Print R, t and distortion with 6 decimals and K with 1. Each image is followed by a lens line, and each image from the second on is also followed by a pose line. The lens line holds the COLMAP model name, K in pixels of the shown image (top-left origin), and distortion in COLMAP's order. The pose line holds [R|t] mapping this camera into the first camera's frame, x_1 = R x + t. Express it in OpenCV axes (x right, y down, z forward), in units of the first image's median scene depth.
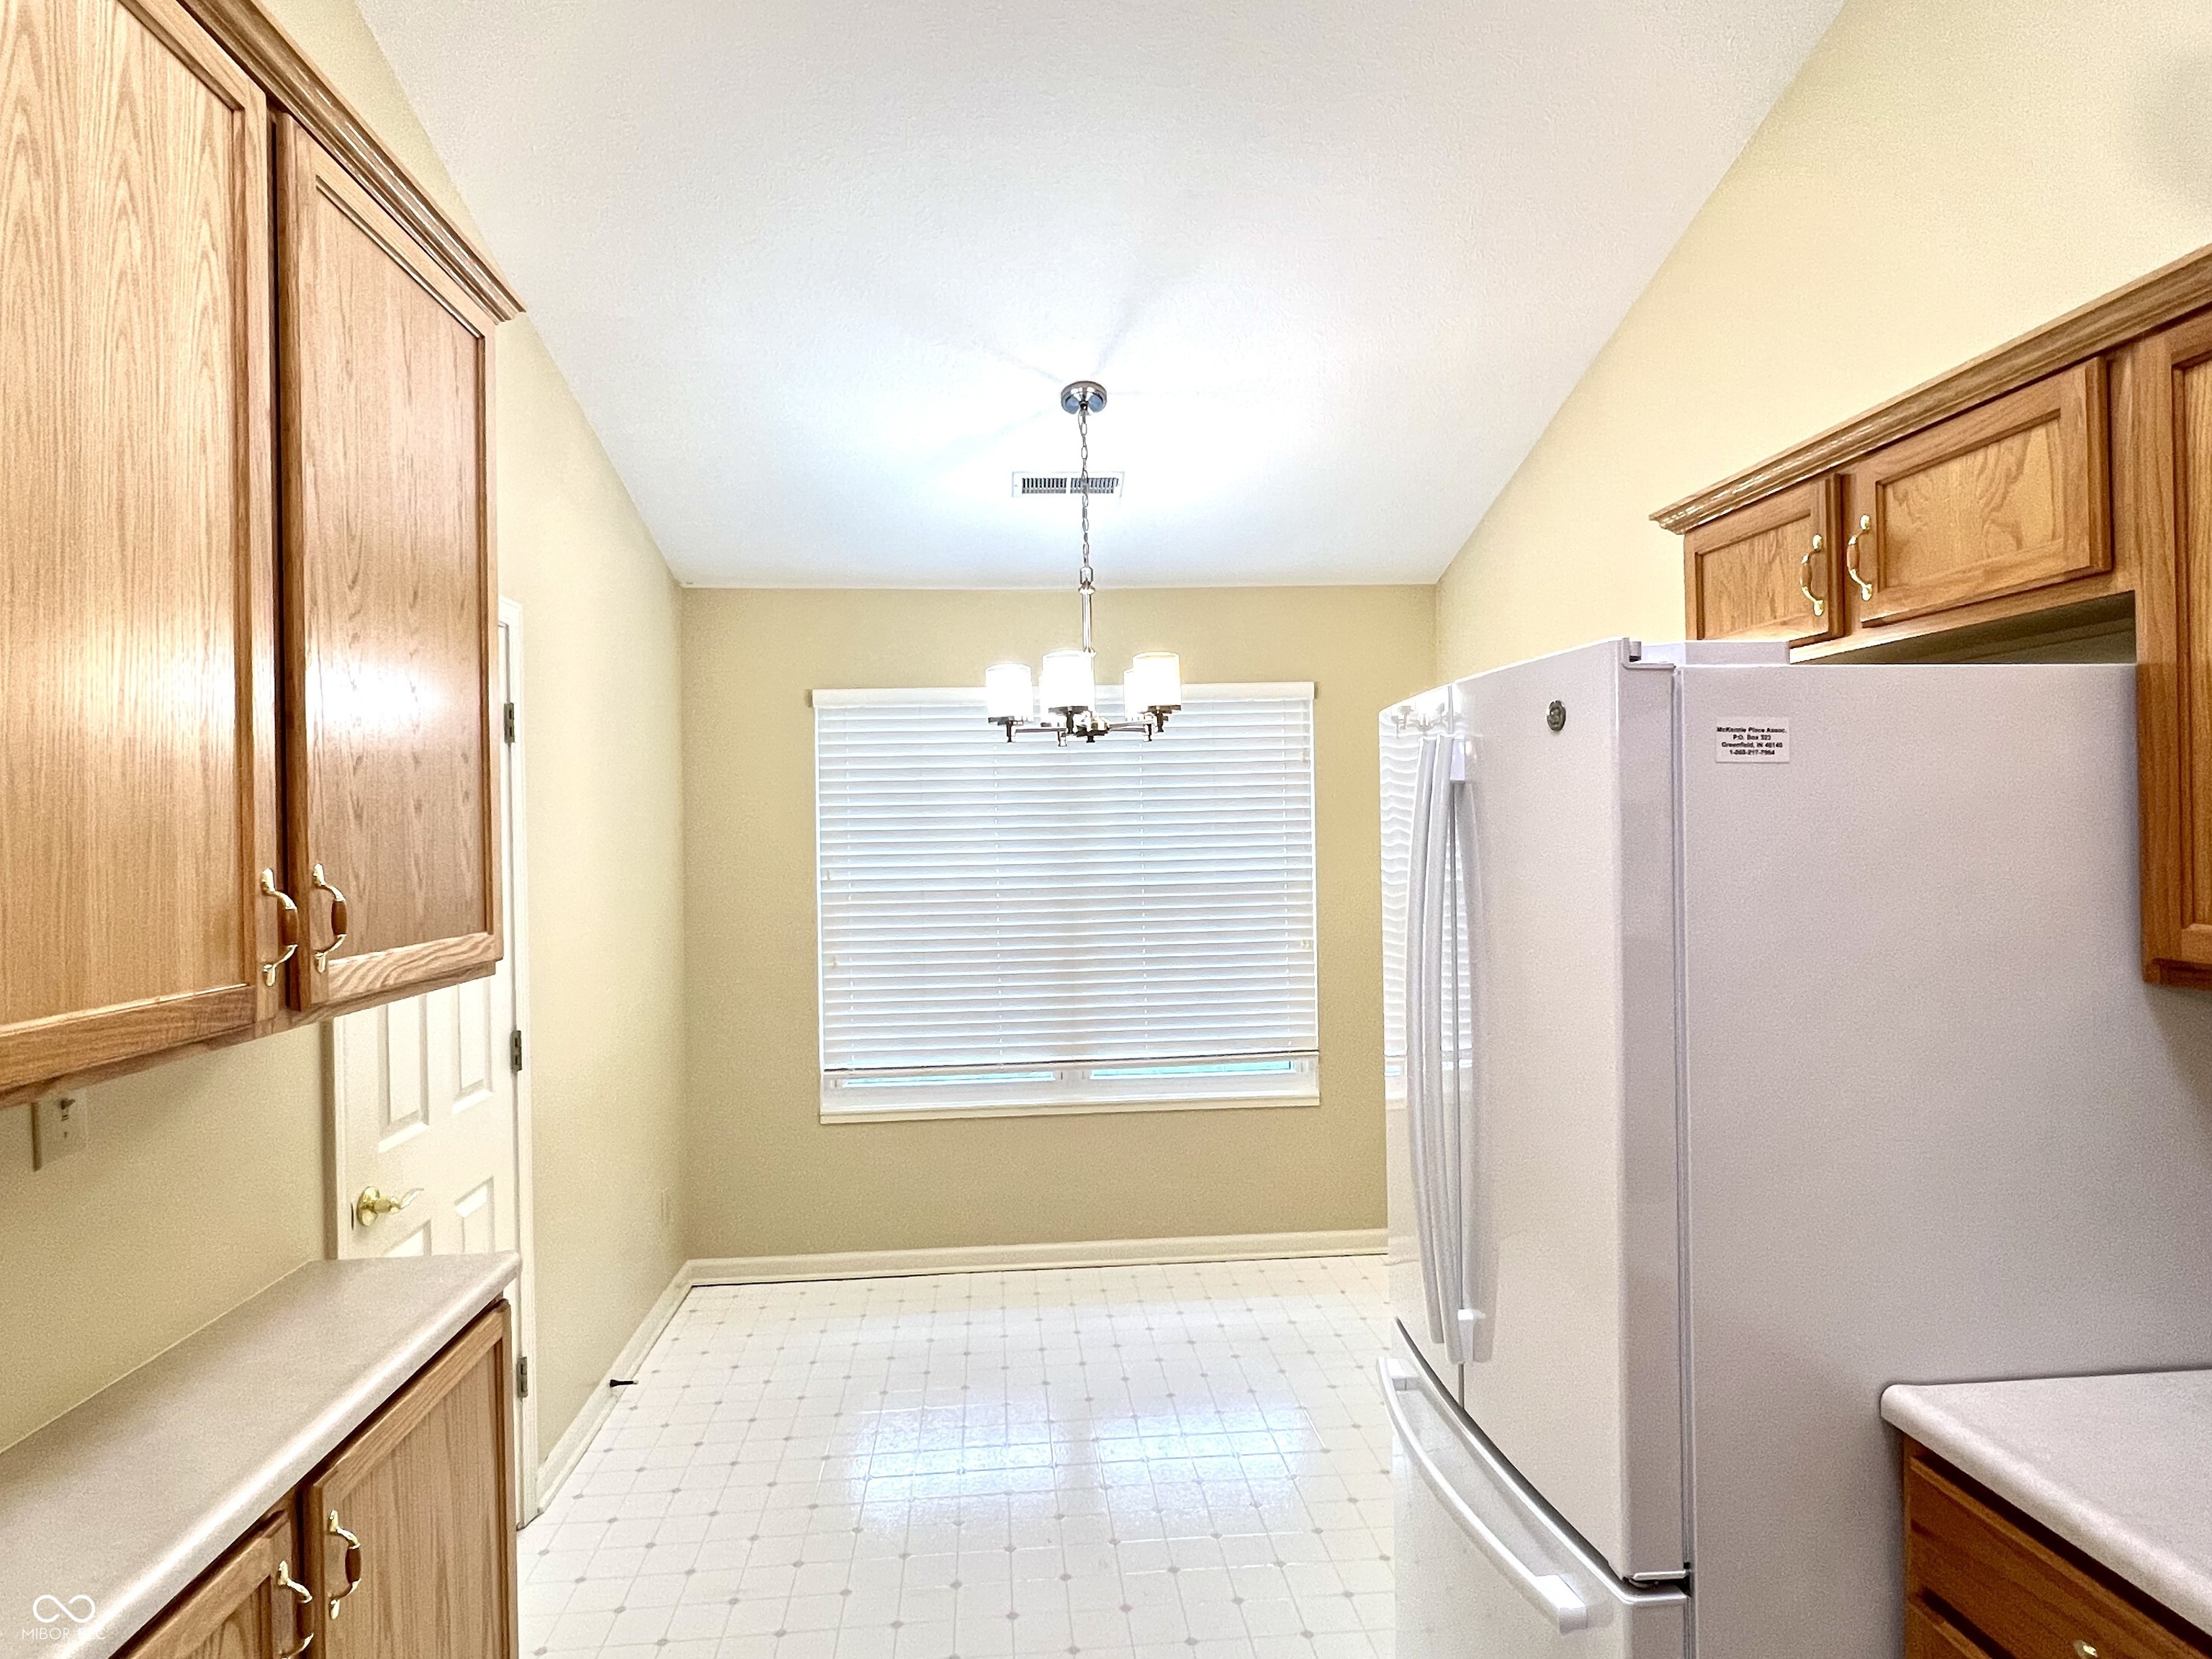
lens RADIAL K [[1212.2, 0, 1105.0], [0, 1212.2, 832.9], [0, 0, 1]] dist [-0.007965, -0.001486]
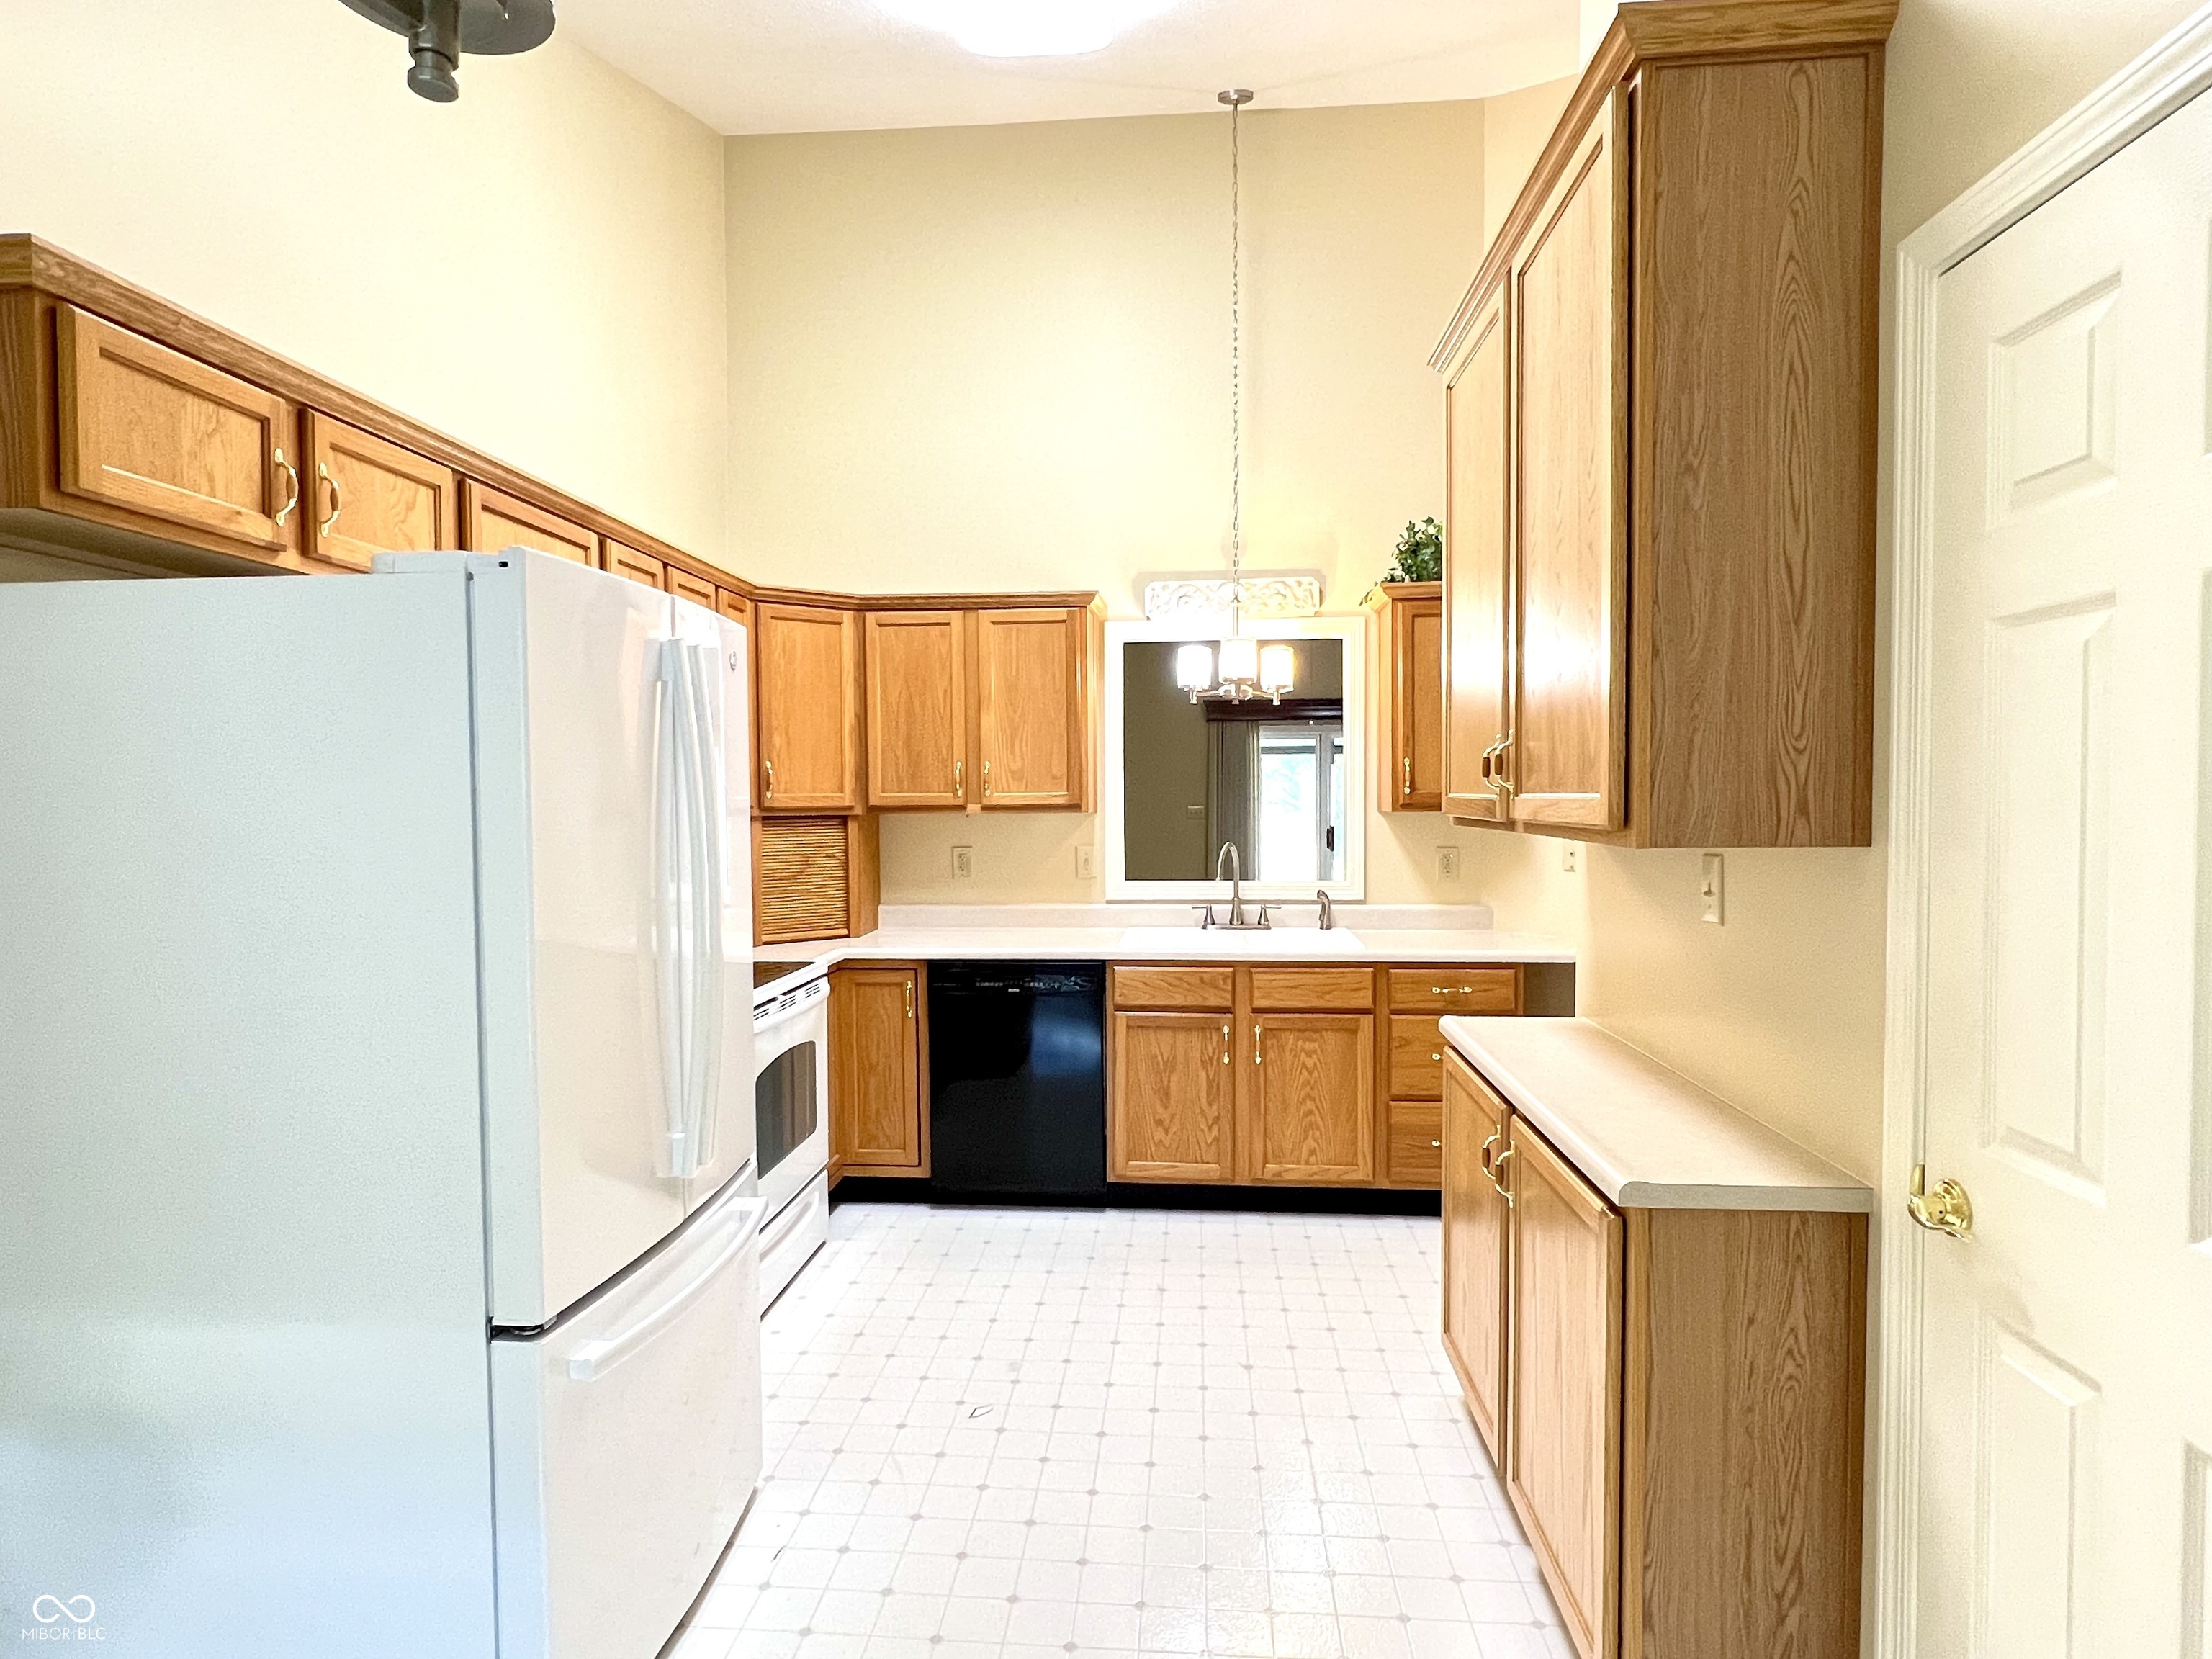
lens RADIAL K [[1212.2, 0, 1101.6], [0, 1212.2, 830.8], [0, 0, 1]] dist [-0.007965, -0.001486]
pose [[-0.985817, -0.006562, 0.167697, -0.323970], [-0.001193, 0.999484, 0.032096, 0.054121], [-0.167821, 0.031440, -0.985316, 2.166997]]
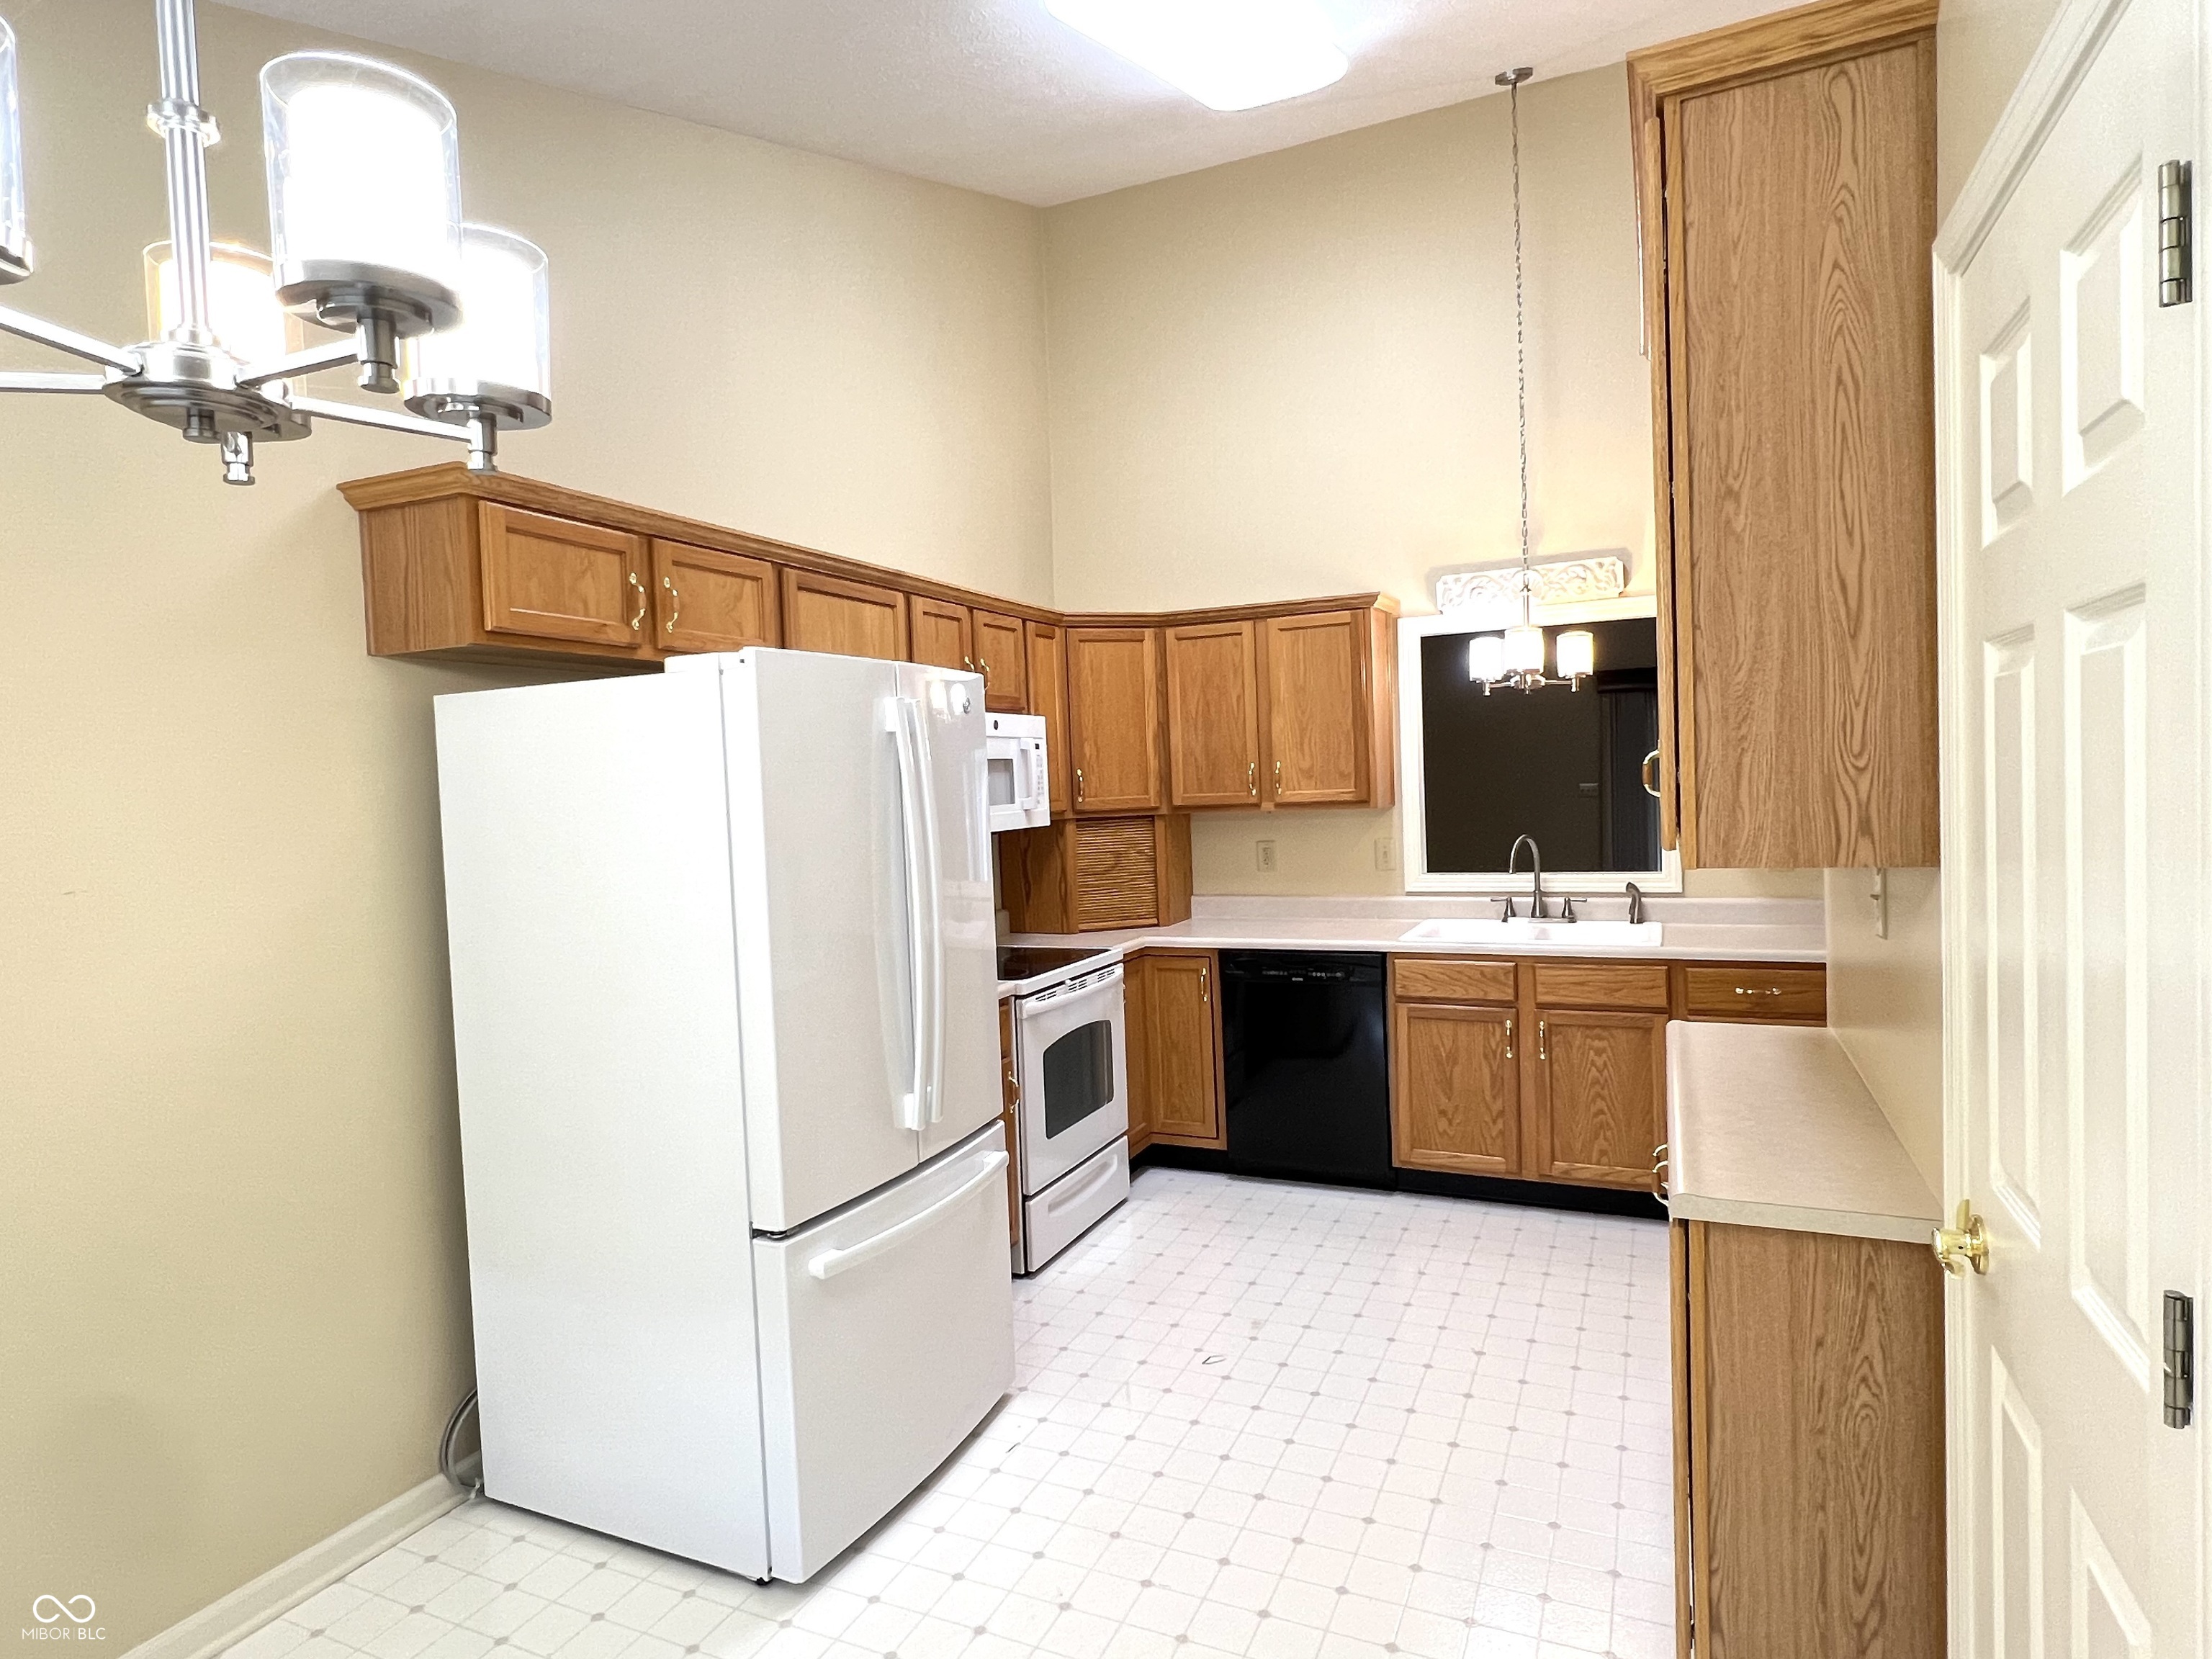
lens RADIAL K [[1212.2, 0, 1102.8], [0, 1212.2, 825.6], [0, 0, 1]] dist [-0.007965, -0.001486]
pose [[-0.870342, 0.007148, 0.492395, -0.657901], [0.031423, 0.998663, 0.041045, 0.007631], [-0.491443, 0.051196, -0.869403, 2.233301]]
